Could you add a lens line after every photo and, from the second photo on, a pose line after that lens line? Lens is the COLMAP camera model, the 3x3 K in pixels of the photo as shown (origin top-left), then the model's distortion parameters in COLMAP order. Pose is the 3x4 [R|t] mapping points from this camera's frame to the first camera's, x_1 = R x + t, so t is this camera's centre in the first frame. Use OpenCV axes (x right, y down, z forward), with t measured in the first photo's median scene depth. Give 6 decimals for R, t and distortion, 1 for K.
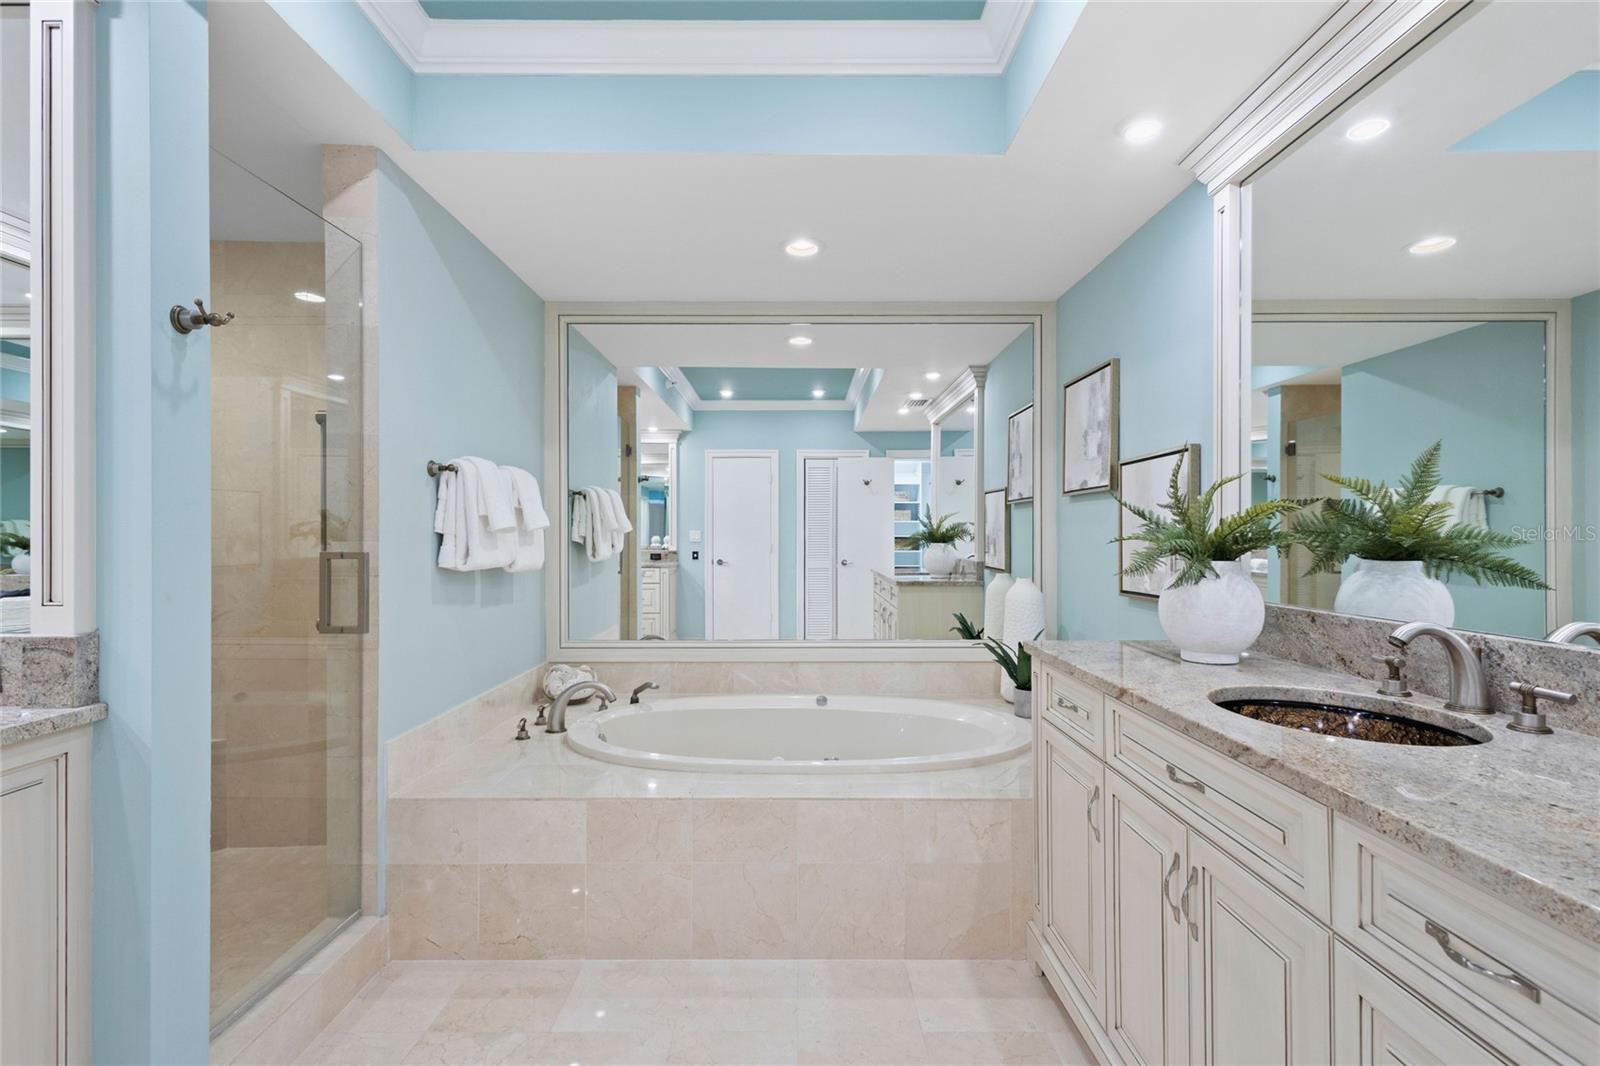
lens RADIAL K [[751.6, 0, 798.9], [0, 751.6, 535.8], [0, 0, 1]] dist [0.006639, -0.000751]
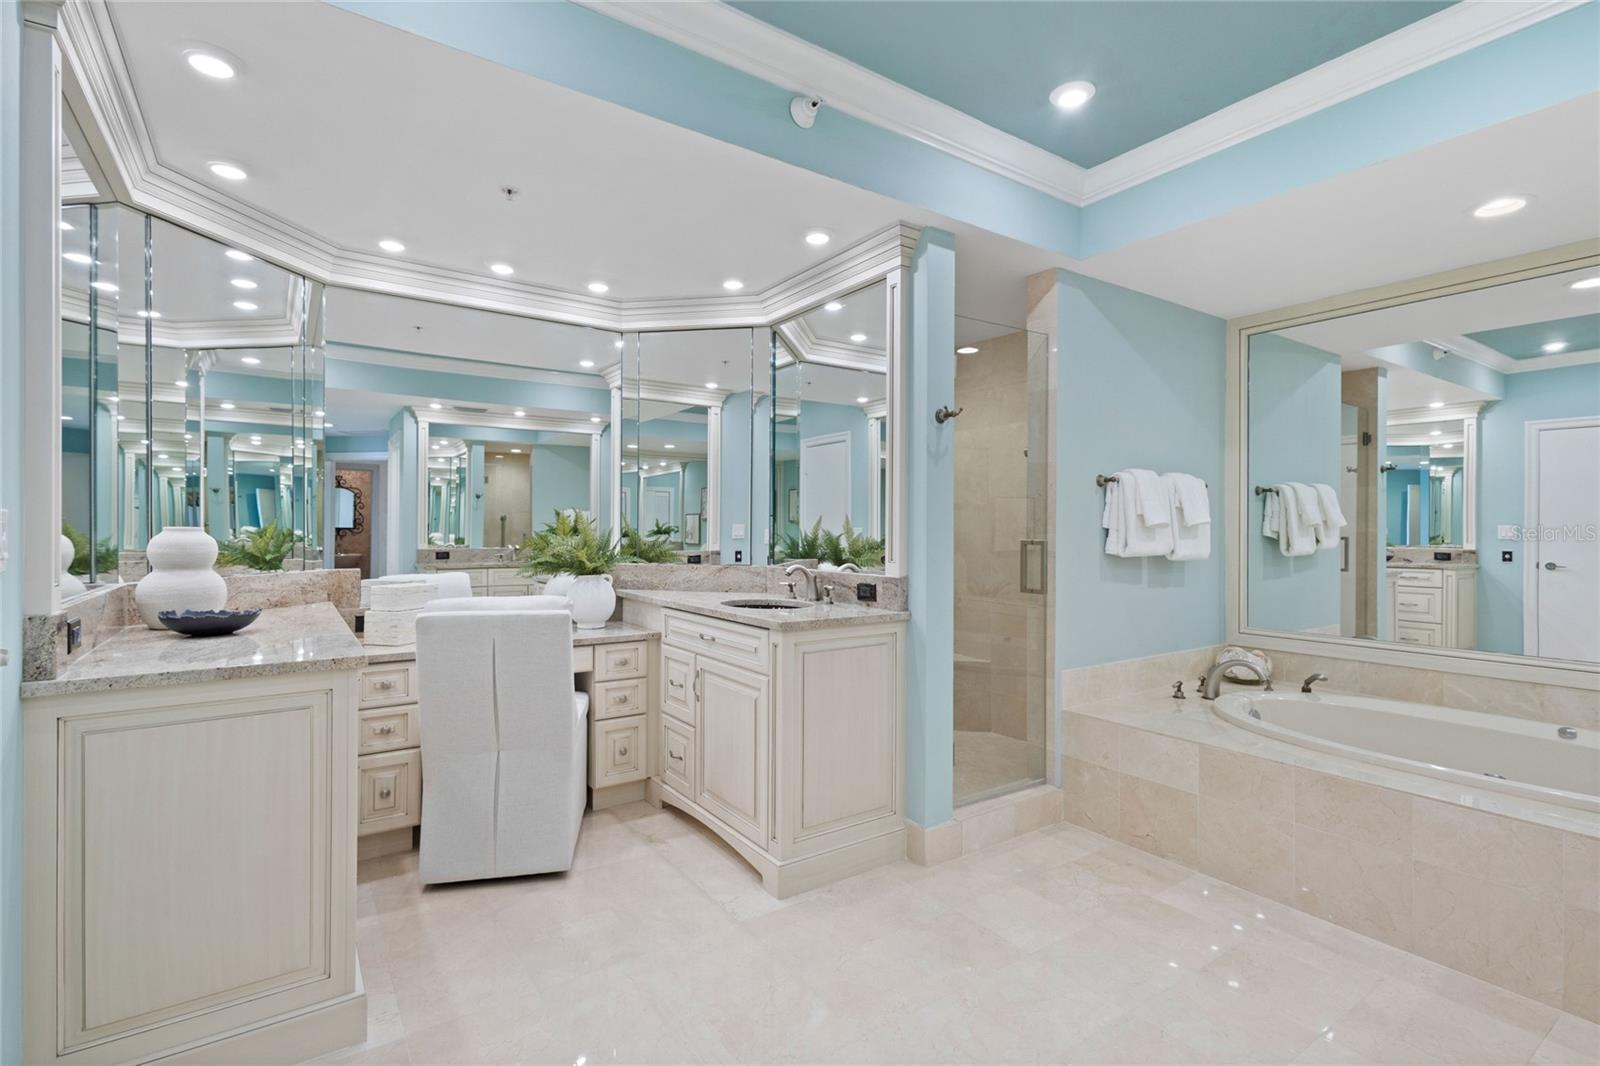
lens RADIAL K [[751.6, 0, 798.9], [0, 751.6, 535.8], [0, 0, 1]] dist [0.006639, -0.000751]
pose [[0.563944, 0.010452, -0.825747, 0.362695], [-0.004398, 0.999944, 0.009653, -0.000435], [0.825801, -0.001812, 0.563958, -0.240972]]
